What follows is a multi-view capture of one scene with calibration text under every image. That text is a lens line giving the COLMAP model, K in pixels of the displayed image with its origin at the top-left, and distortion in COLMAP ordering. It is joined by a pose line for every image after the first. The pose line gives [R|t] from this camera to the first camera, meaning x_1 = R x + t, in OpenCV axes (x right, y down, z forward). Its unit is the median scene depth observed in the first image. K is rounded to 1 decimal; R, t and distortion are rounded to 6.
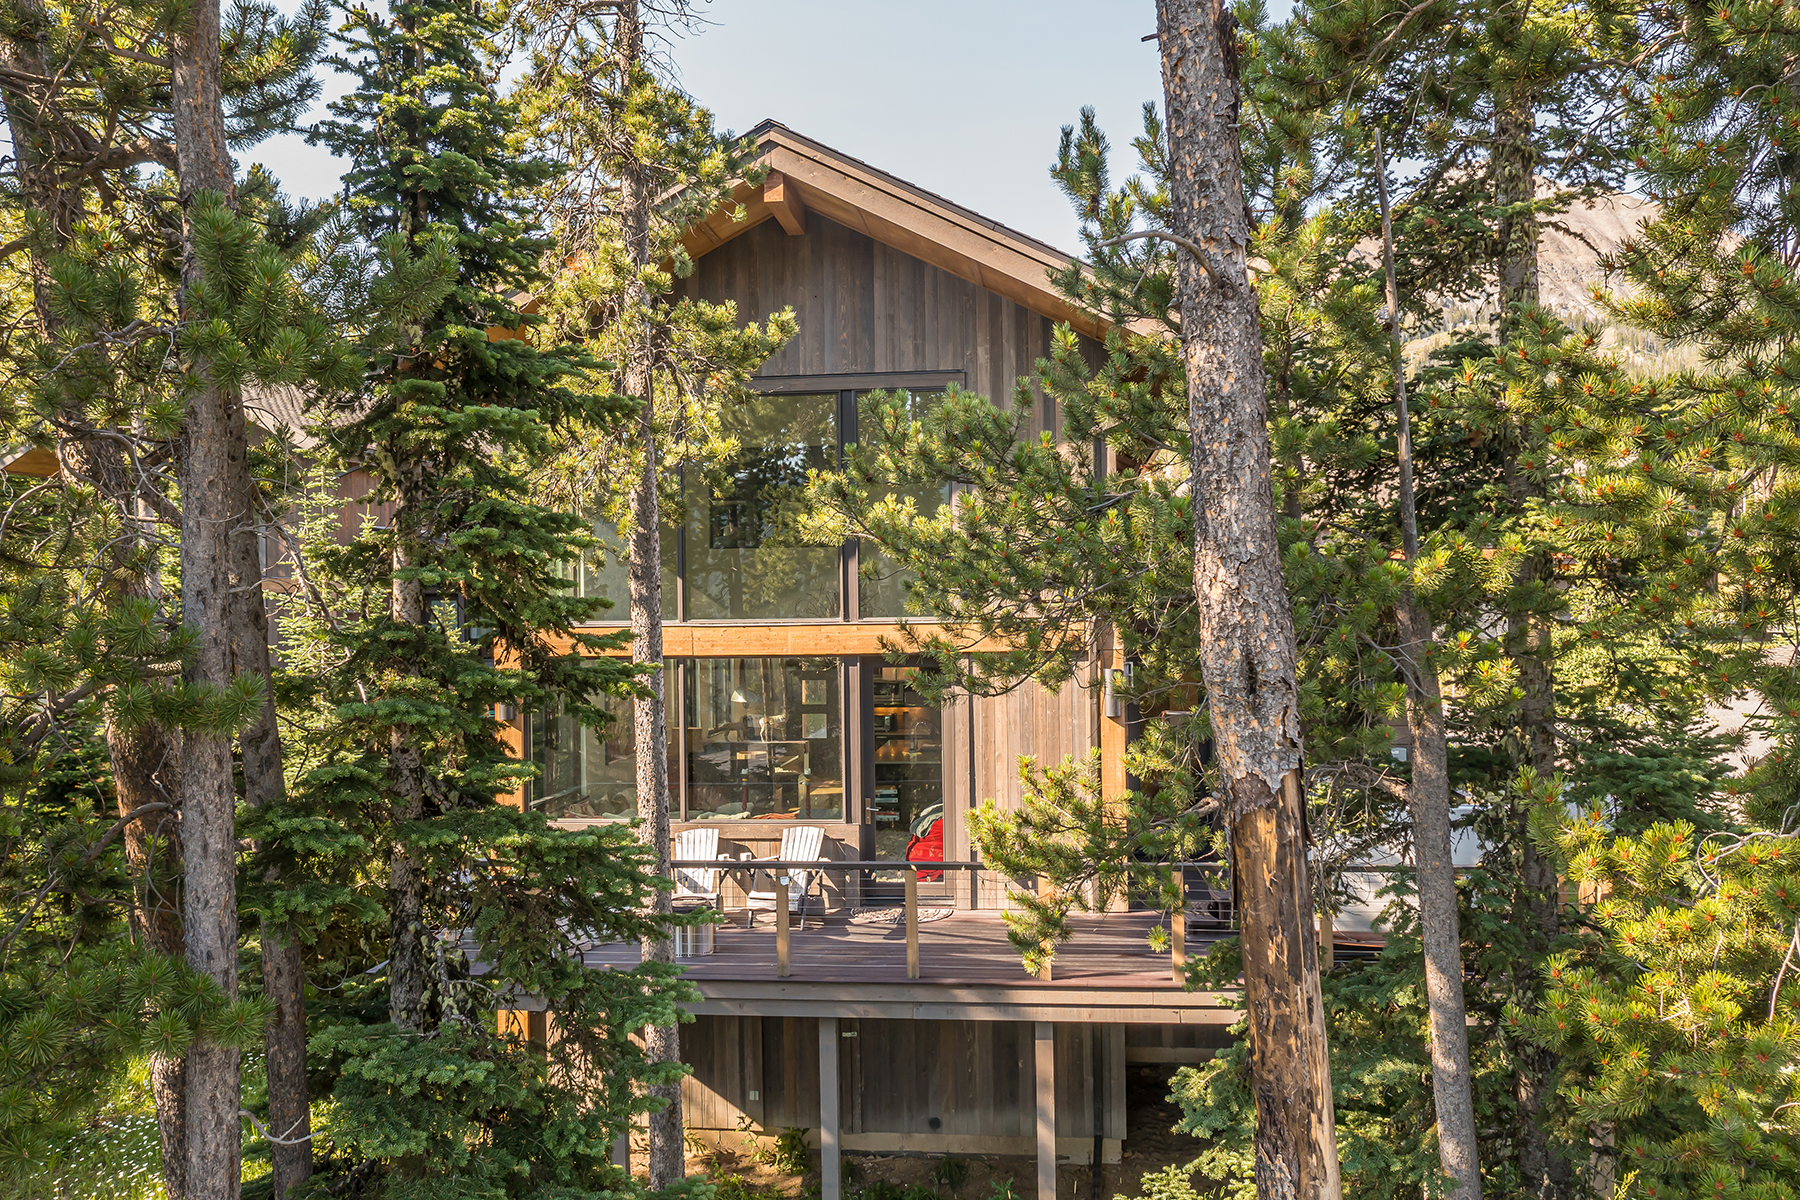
lens RADIAL K [[1453.0, 0, 900.0], [0, 1453.0, 600.0], [0, 0, 1]] dist [-0.013581, -0.002280]
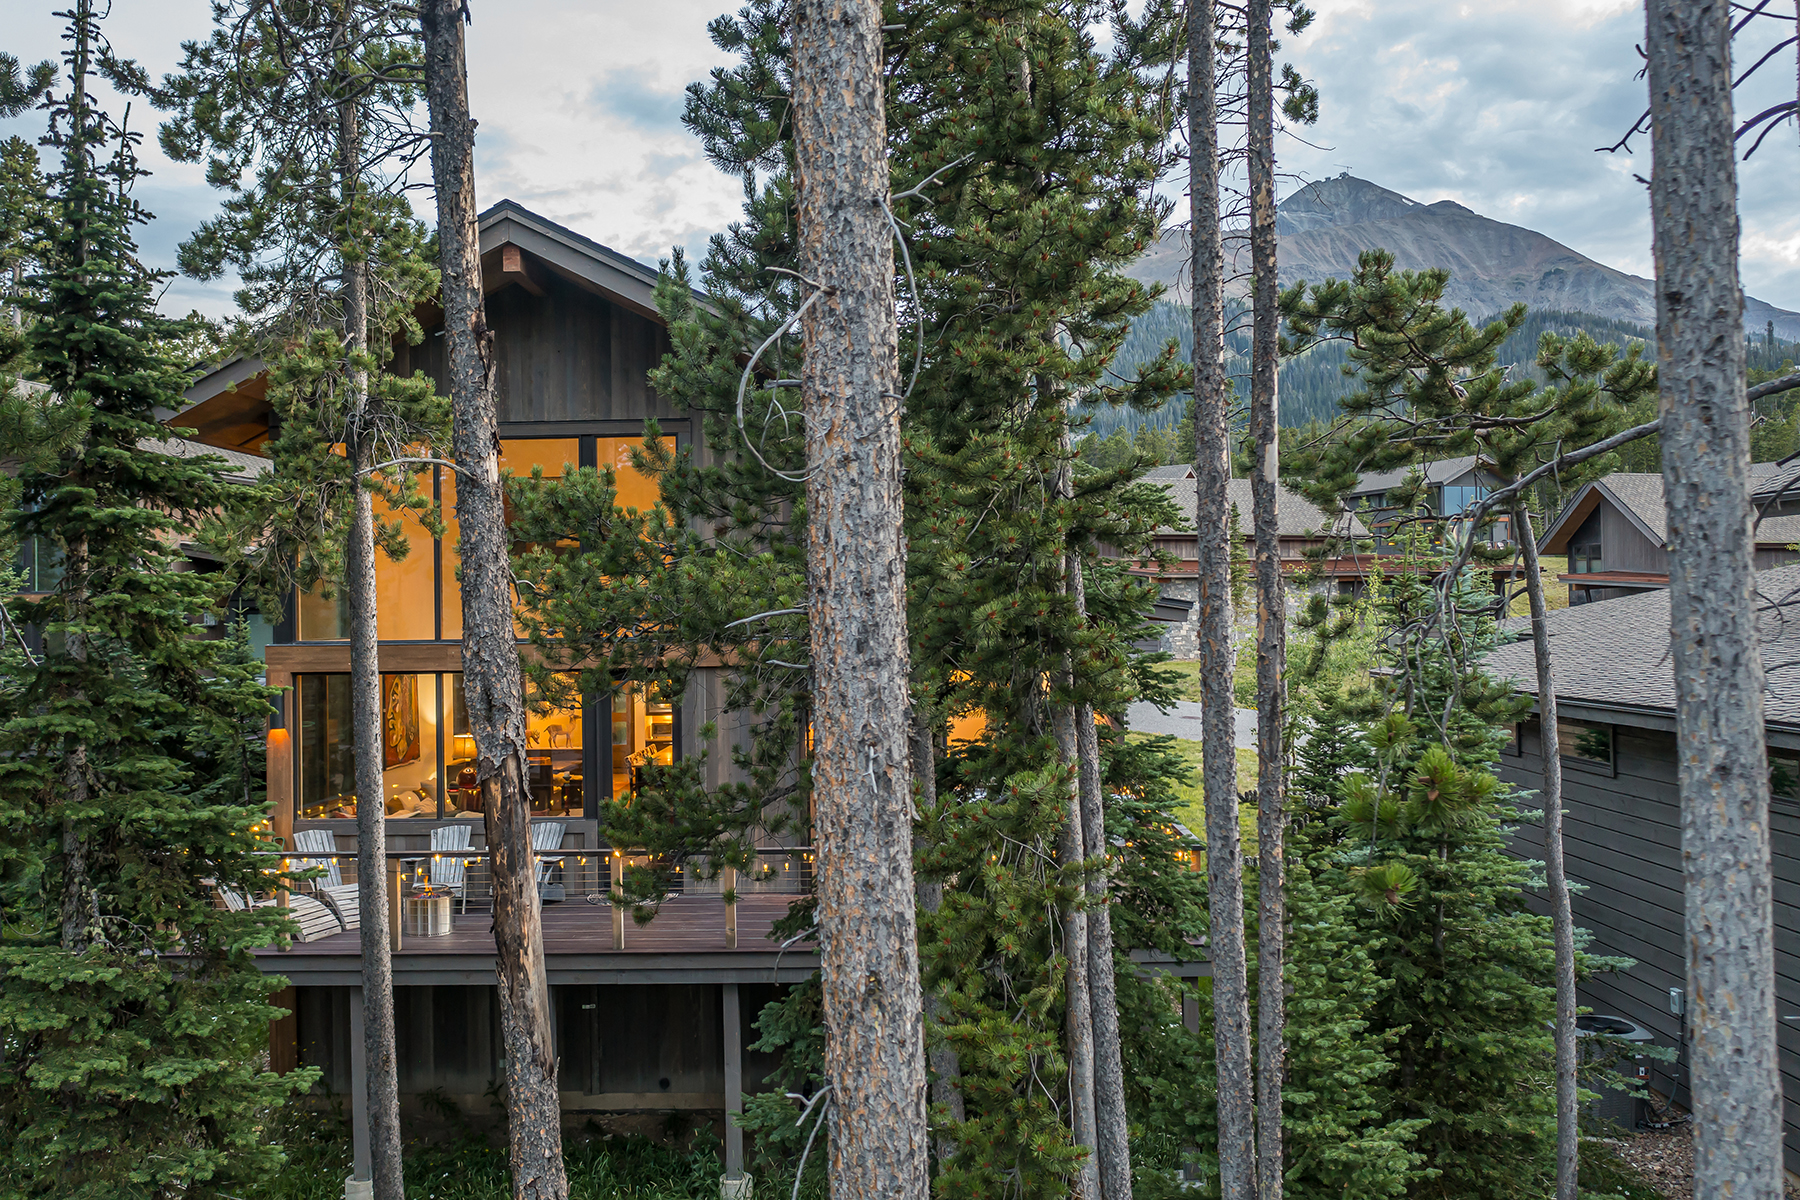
lens RADIAL K [[1453.0, 0, 900.0], [0, 1453.0, 600.0], [0, 0, 1]] dist [-0.013581, -0.002280]
pose [[0.995990, 0.001058, 0.089454, 0.337222], [-0.000704, 0.999992, -0.003991, -0.037431], [-0.089457, 0.003912, 0.995983, -0.464180]]
